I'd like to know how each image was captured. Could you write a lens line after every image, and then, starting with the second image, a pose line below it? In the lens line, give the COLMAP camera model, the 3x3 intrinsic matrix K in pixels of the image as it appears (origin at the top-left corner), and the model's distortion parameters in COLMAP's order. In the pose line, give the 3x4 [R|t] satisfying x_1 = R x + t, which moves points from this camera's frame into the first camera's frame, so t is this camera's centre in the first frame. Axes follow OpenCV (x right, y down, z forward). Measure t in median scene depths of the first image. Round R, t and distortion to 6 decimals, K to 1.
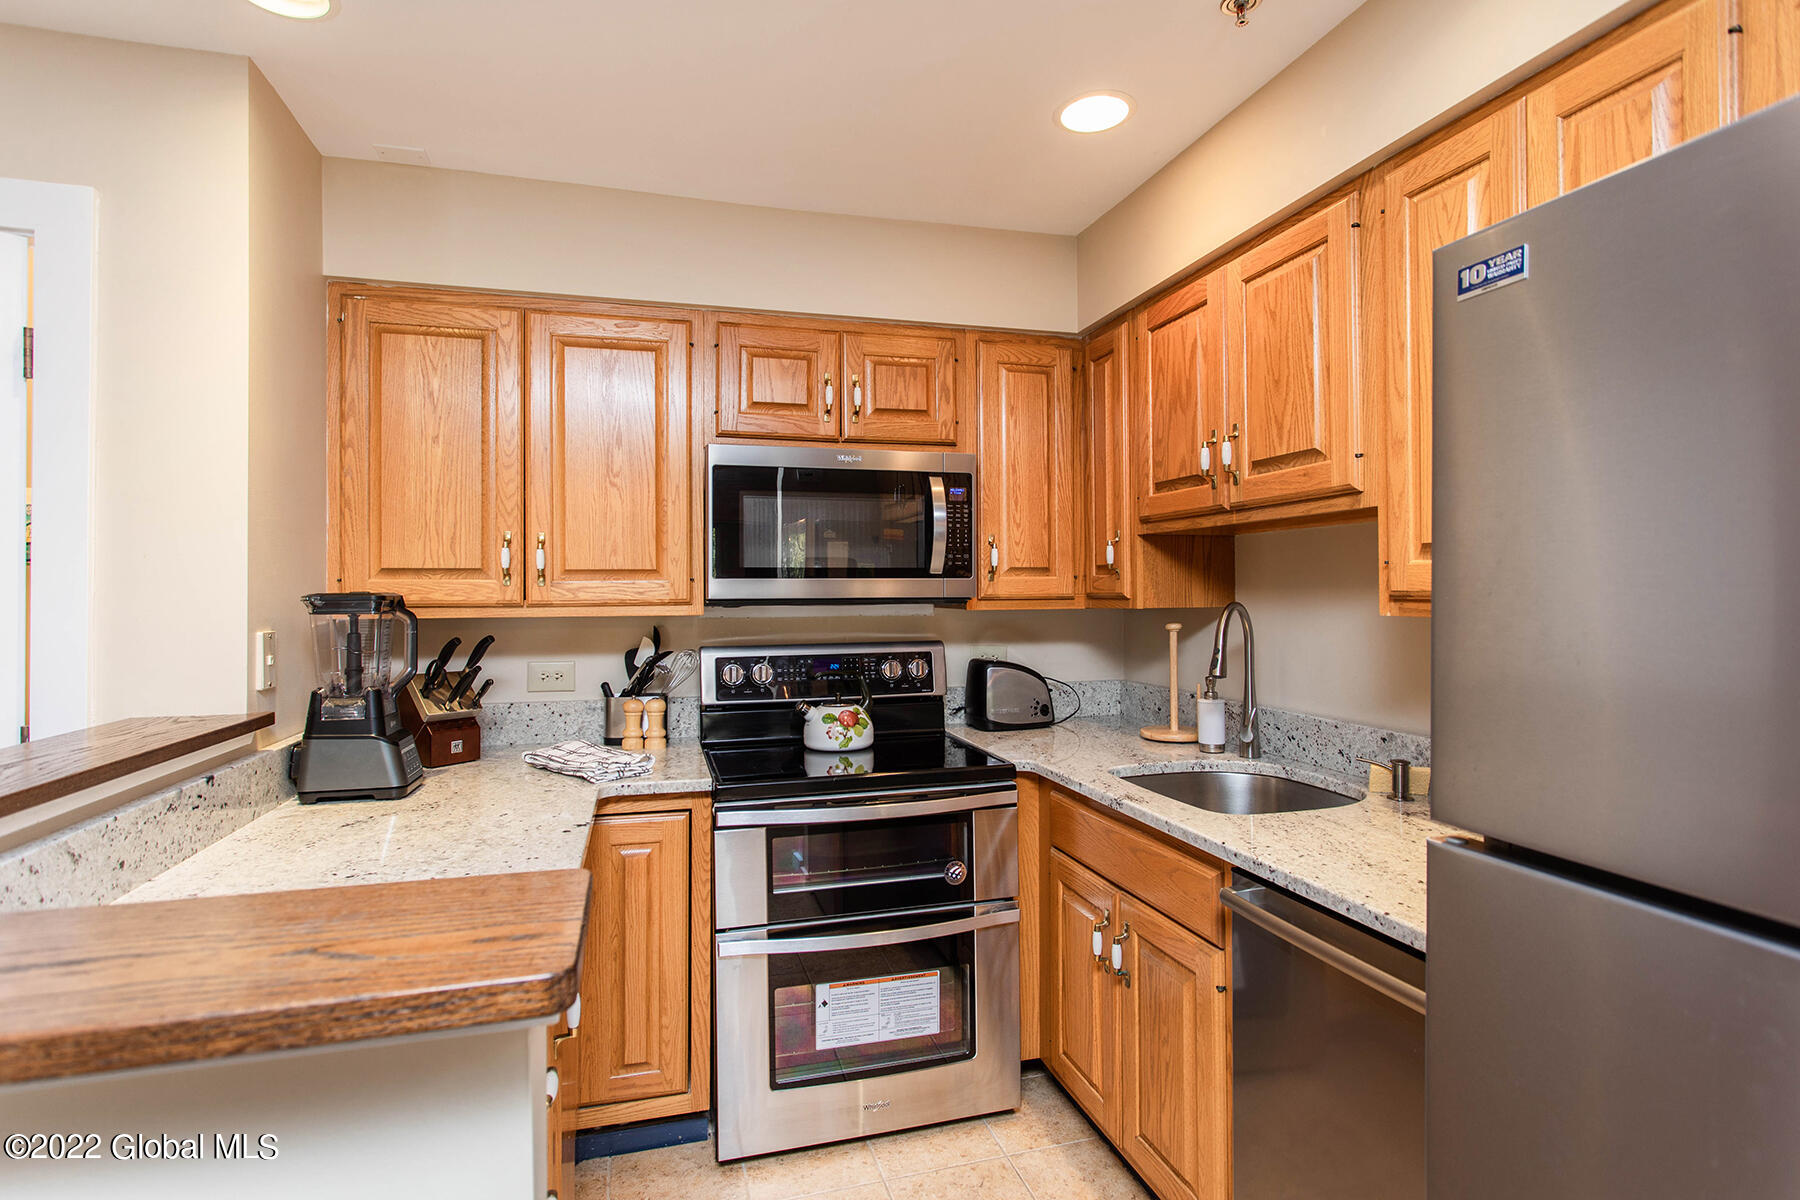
lens RADIAL K [[886.7, 0, 899.7], [0, 886.7, 588.1], [0, 0, 1]] dist [-0.000510, 0.000879]
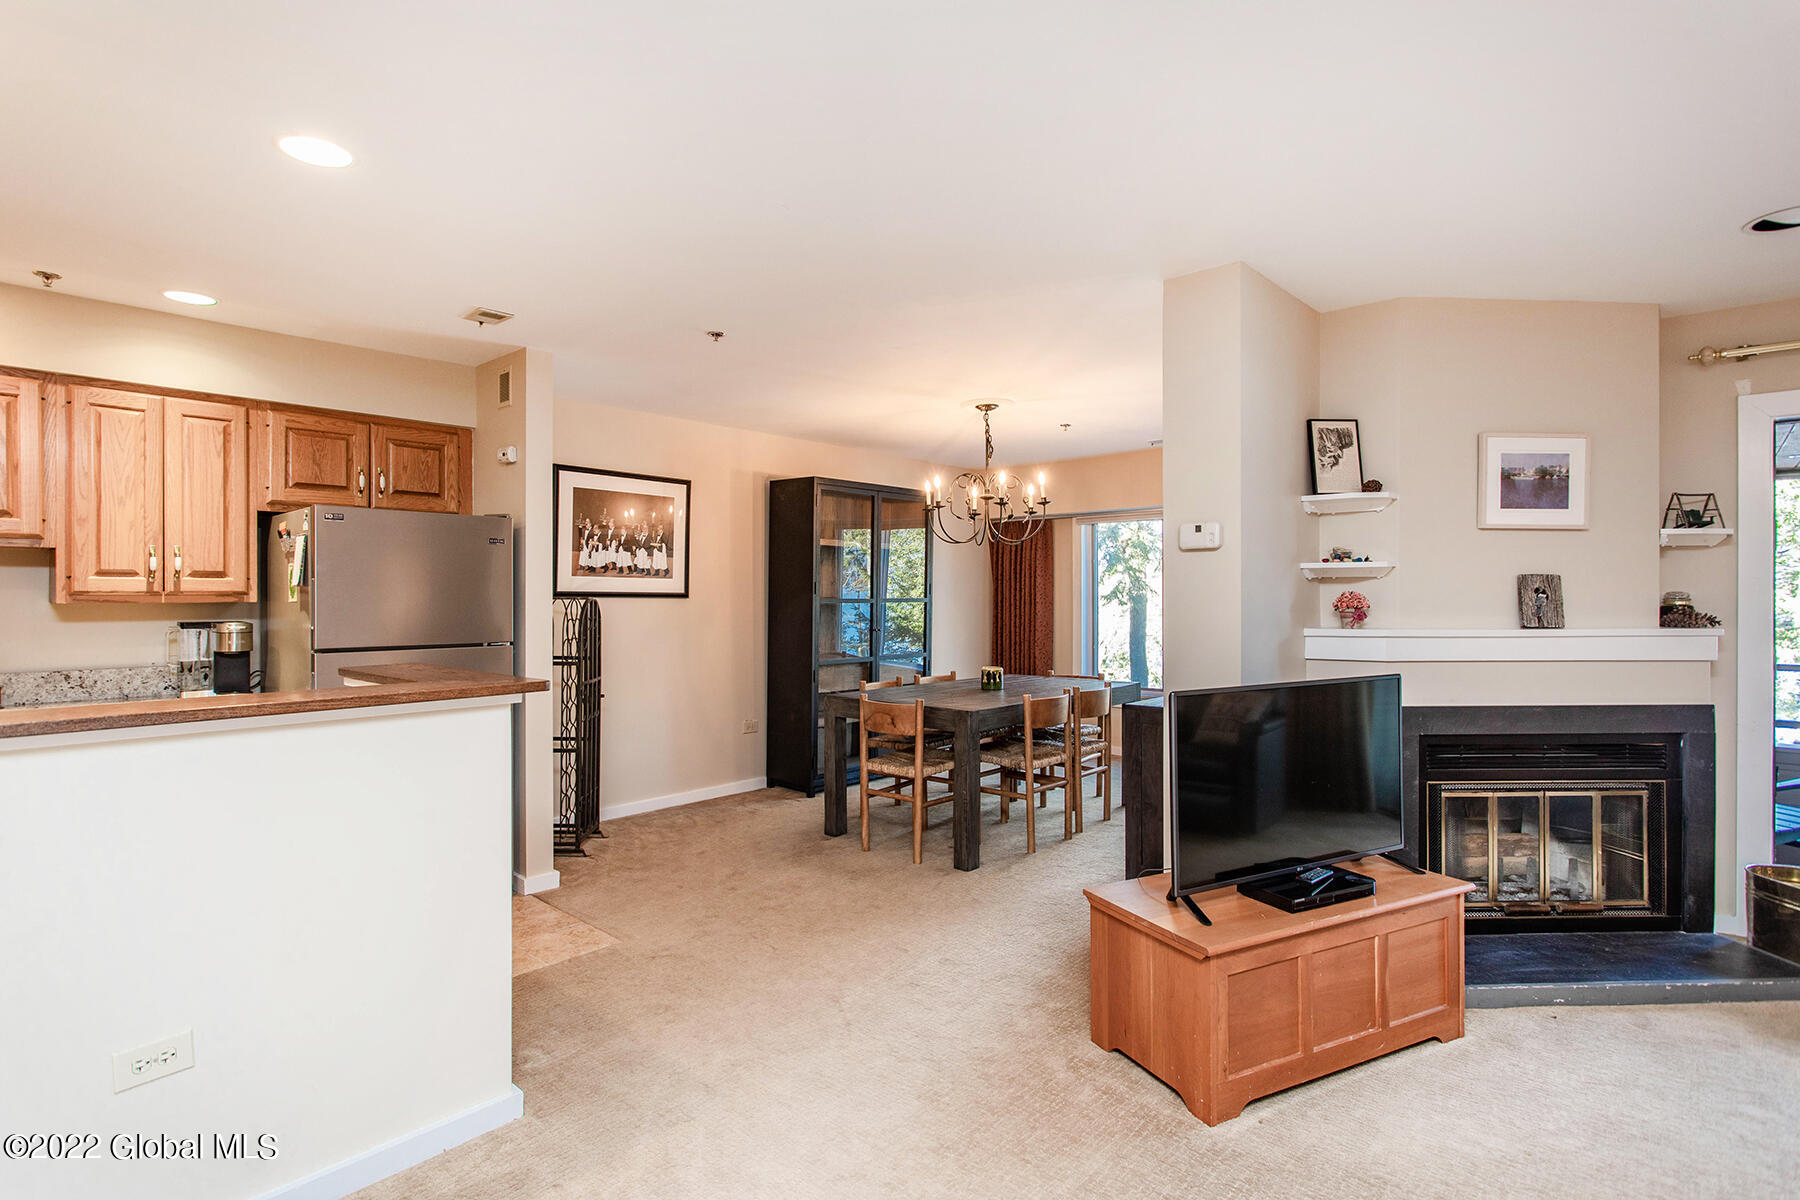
lens RADIAL K [[886.7, 0, 899.7], [0, 886.7, 588.1], [0, 0, 1]] dist [-0.000510, 0.000879]
pose [[-0.527069, 0.010153, 0.849762, -1.402067], [-0.000494, 0.999925, -0.012253, 0.013075], [-0.849822, -0.006878, -0.527024, 0.297079]]
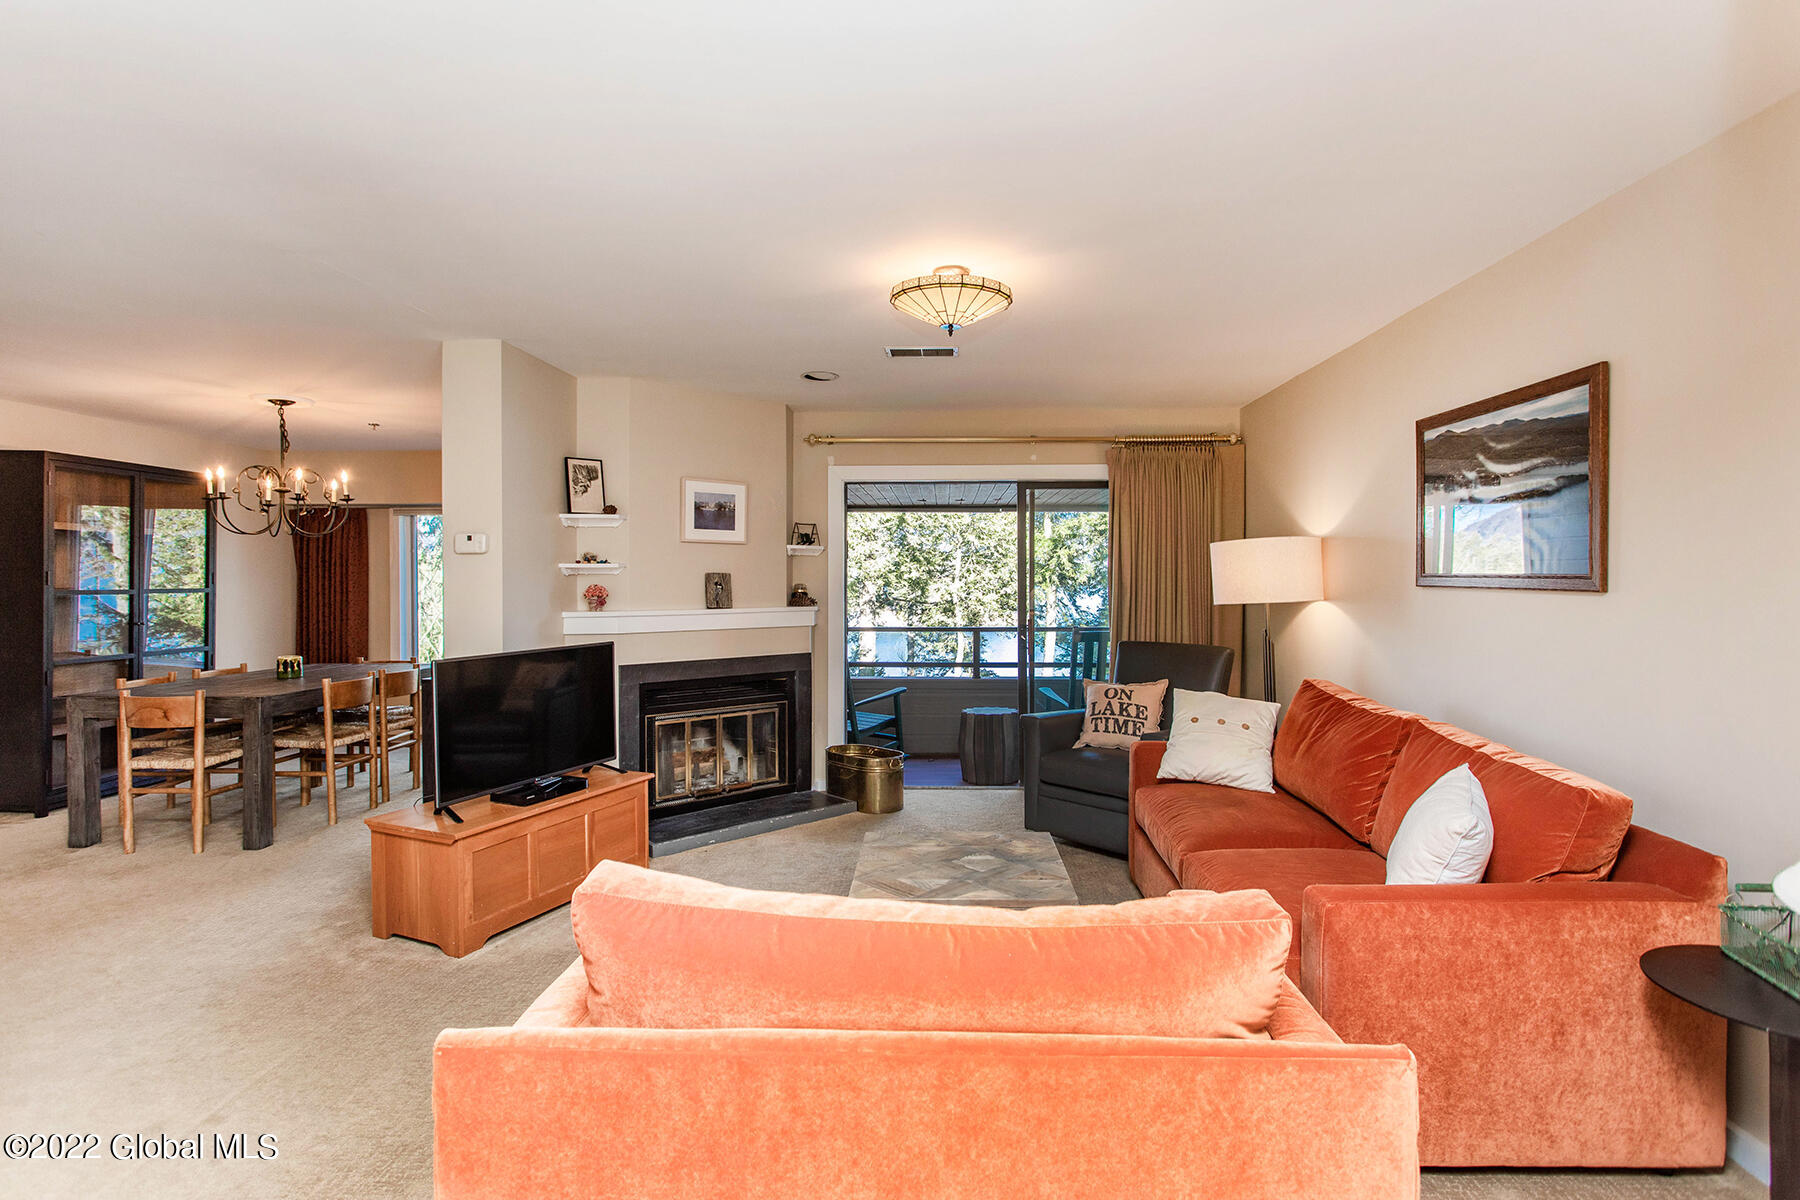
lens RADIAL K [[886.7, 0, 899.7], [0, 886.7, 588.1], [0, 0, 1]] dist [-0.000510, 0.000879]
pose [[-0.948236, -0.000507, 0.317565, -1.829704], [0.001442, 0.999982, 0.005904, -0.001543], [-0.317562, 0.006056, -0.948218, 0.579737]]
